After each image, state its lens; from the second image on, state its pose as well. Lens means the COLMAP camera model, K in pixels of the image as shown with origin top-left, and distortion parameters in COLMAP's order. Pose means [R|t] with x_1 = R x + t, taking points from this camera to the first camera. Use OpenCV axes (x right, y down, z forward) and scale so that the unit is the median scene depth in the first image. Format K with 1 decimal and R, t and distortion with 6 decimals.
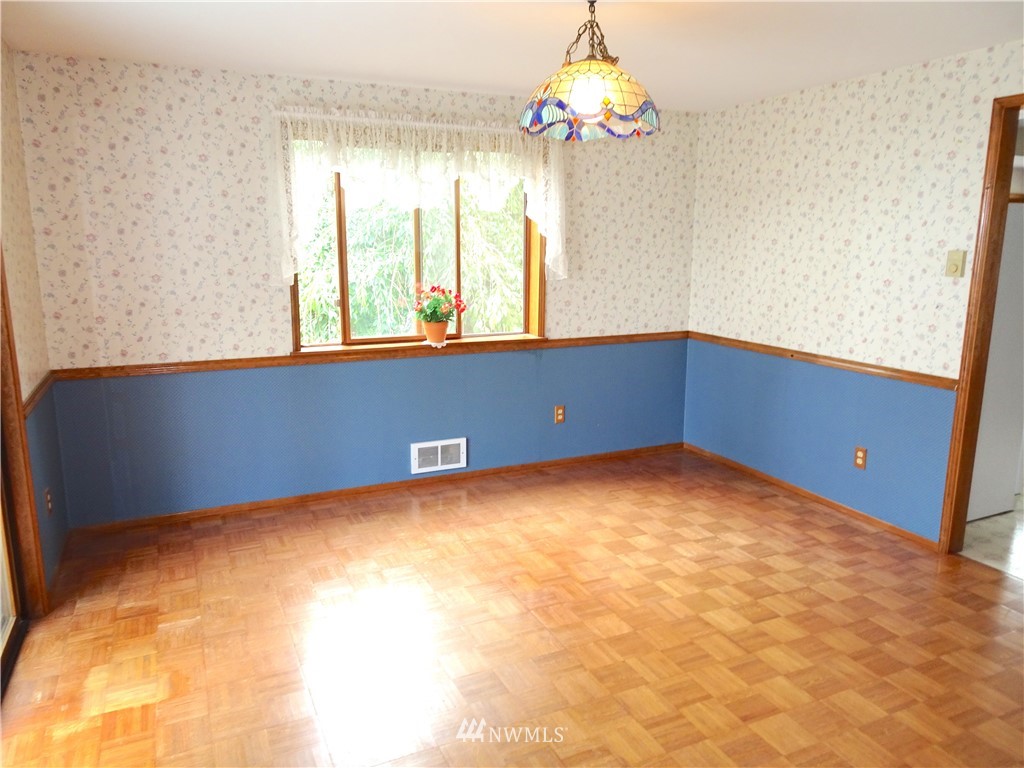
lens RADIAL K [[735.6, 0, 512.7], [0, 735.6, 383.3], [0, 0, 1]] dist [0.008549, -0.000479]
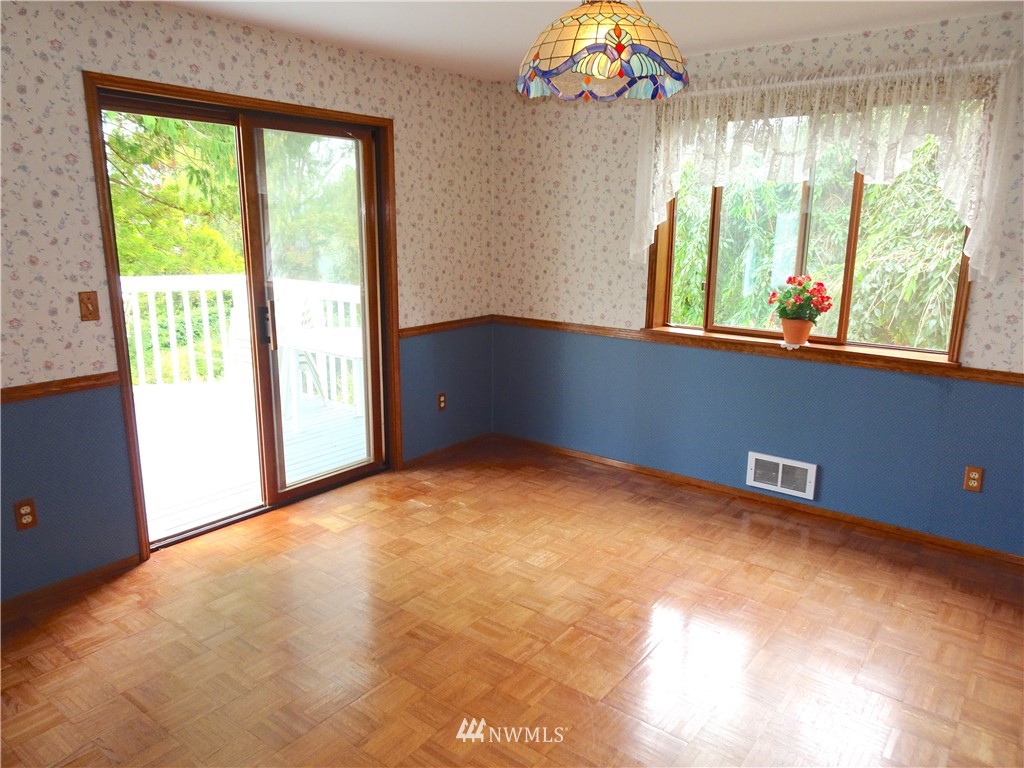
lens RADIAL K [[735.6, 0, 511.3], [0, 735.6, 381.1], [0, 0, 1]] dist [0.008549, -0.000479]
pose [[0.449391, 0.196146, -0.871536, 0.508896], [-0.178115, 0.975683, 0.127743, -0.065094], [0.875399, 0.097827, 0.473400, 0.328531]]
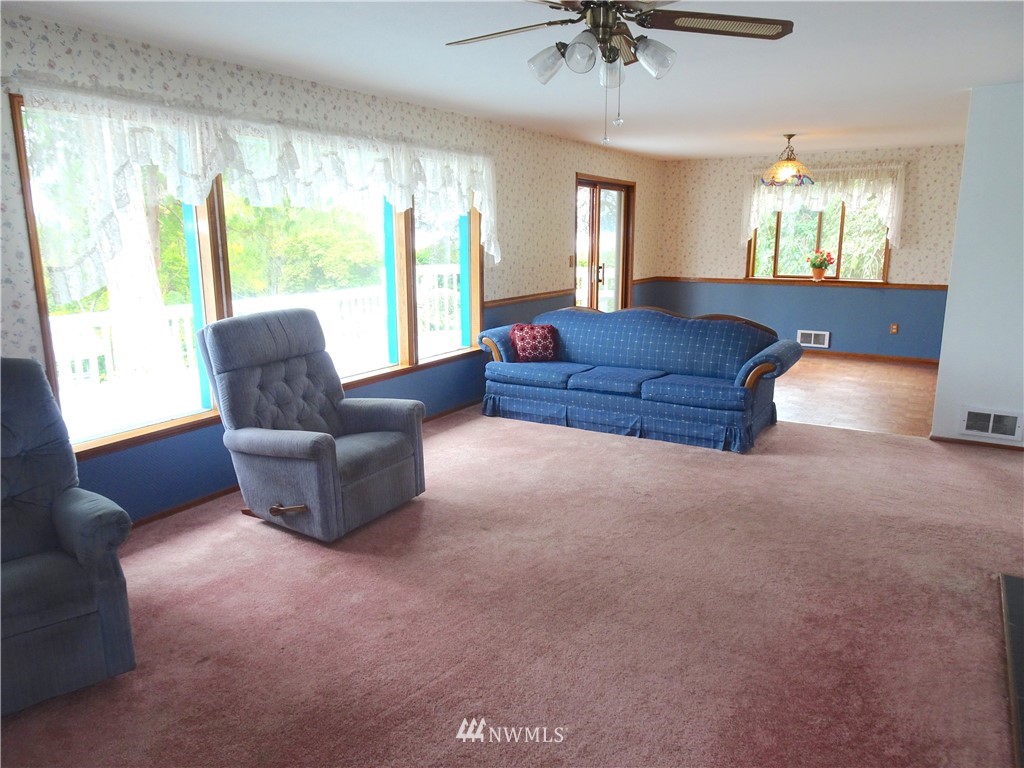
lens RADIAL K [[735.6, 0, 513.0], [0, 735.6, 382.4], [0, 0, 1]] dist [0.008549, -0.000479]
pose [[0.551538, 0.163273, -0.818014, 1.123725], [-0.159071, 0.983247, 0.089001, 0.172801], [0.818842, 0.081035, 0.568270, -0.773606]]
